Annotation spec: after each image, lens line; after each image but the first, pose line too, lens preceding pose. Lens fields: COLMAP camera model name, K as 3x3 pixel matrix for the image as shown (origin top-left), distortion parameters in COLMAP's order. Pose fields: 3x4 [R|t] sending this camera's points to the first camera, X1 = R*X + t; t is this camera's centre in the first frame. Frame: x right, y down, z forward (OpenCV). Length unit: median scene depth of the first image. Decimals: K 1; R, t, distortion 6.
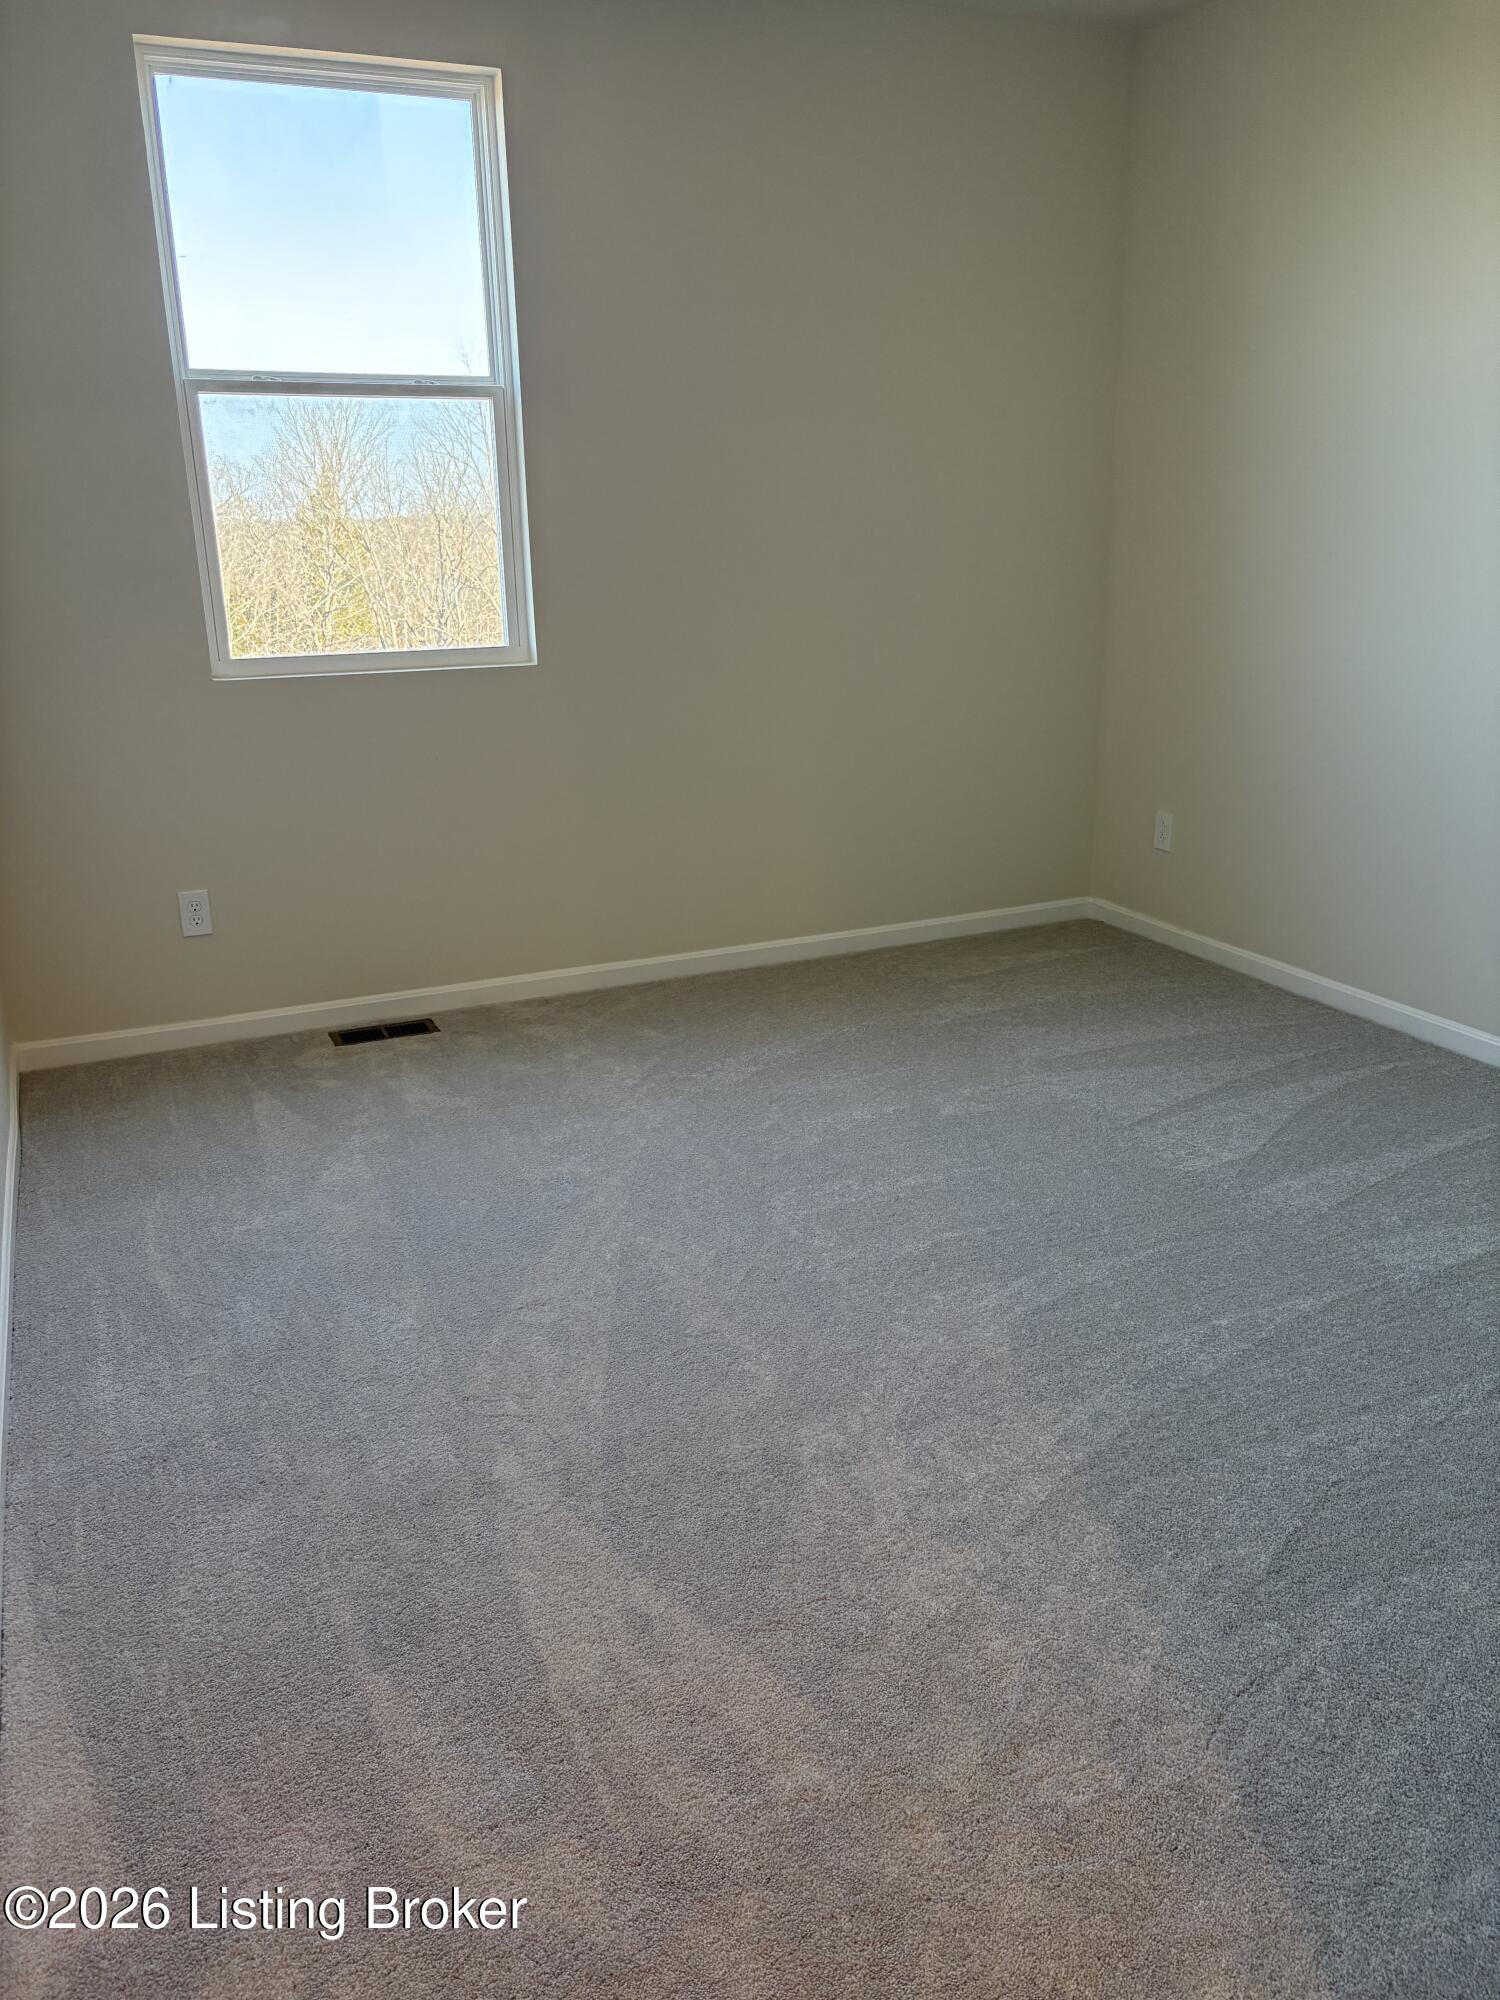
lens RADIAL K [[1514.6, 0, 754.3], [0, 1514.6, 1001.5], [0, 0, 1]] dist [-0.008552, -0.006721]
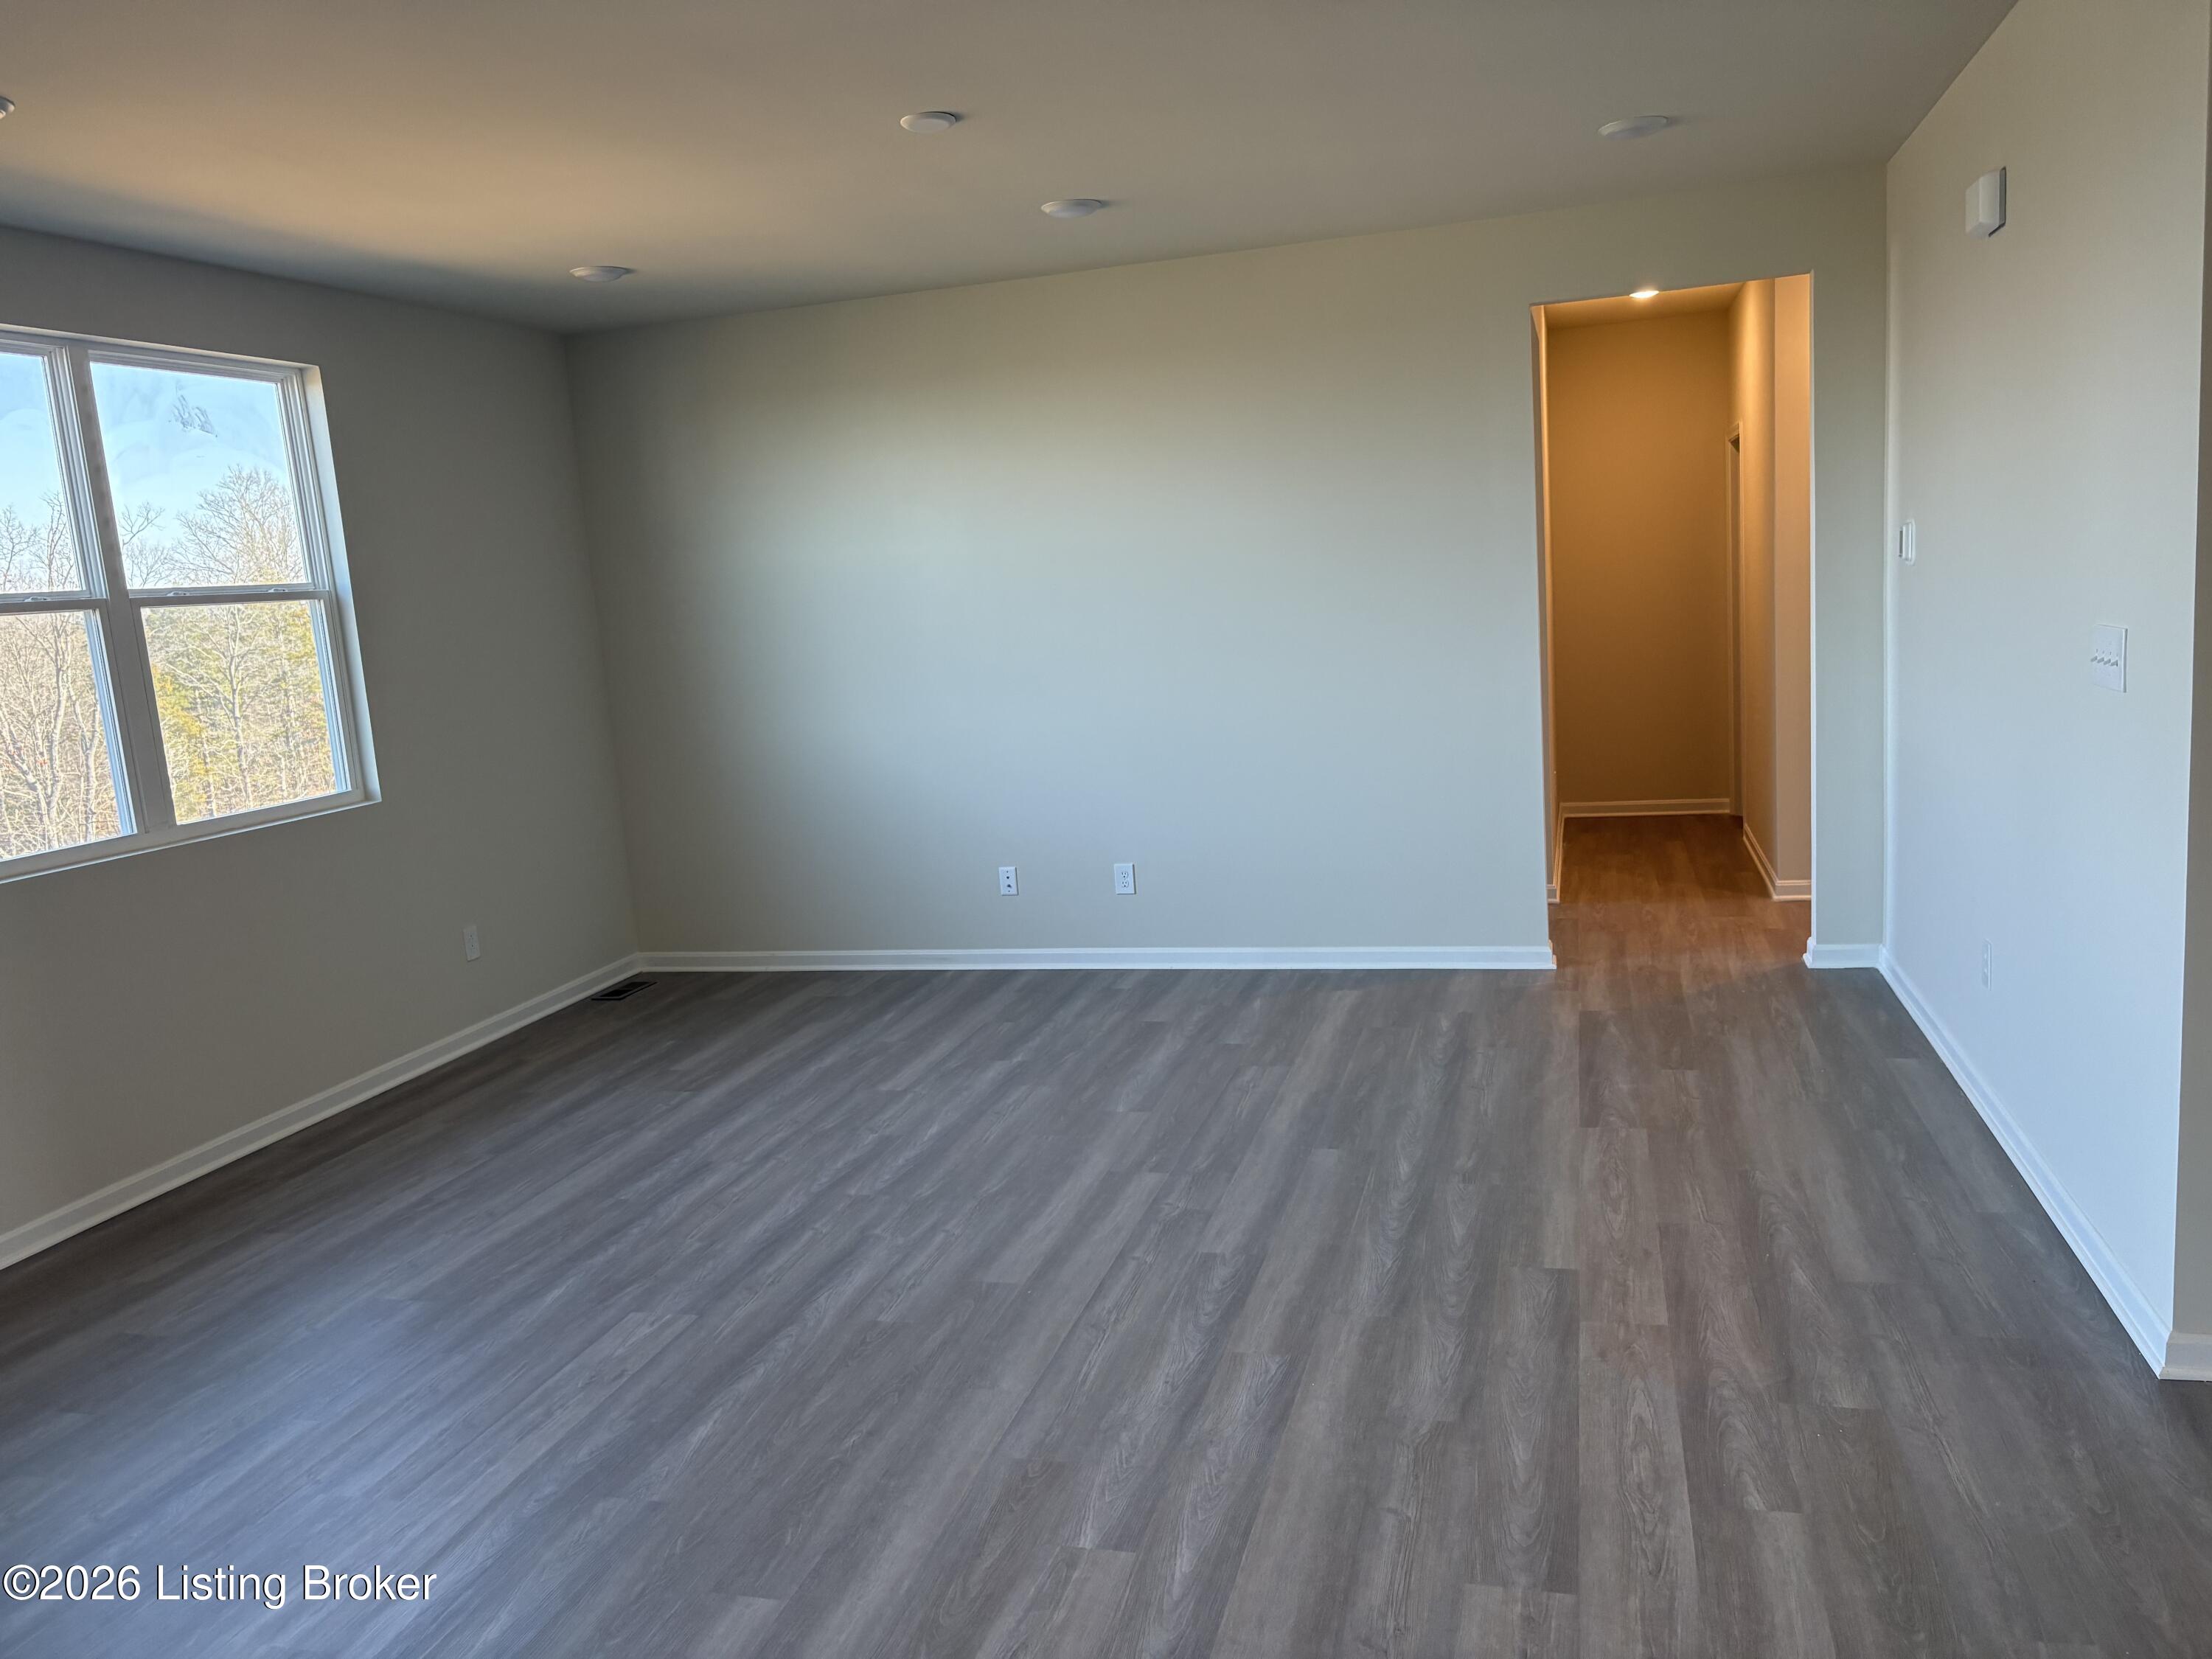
lens RADIAL K [[1675.1, 0, 1106.0], [0, 1675.1, 834.2], [0, 0, 1]] dist [-0.008552, -0.006721]
pose [[0.651438, -0.164517, 0.740651, -0.799737], [0.328900, 0.940947, -0.080275, 0.108082], [-0.683706, 0.295894, 0.667078, -0.306618]]
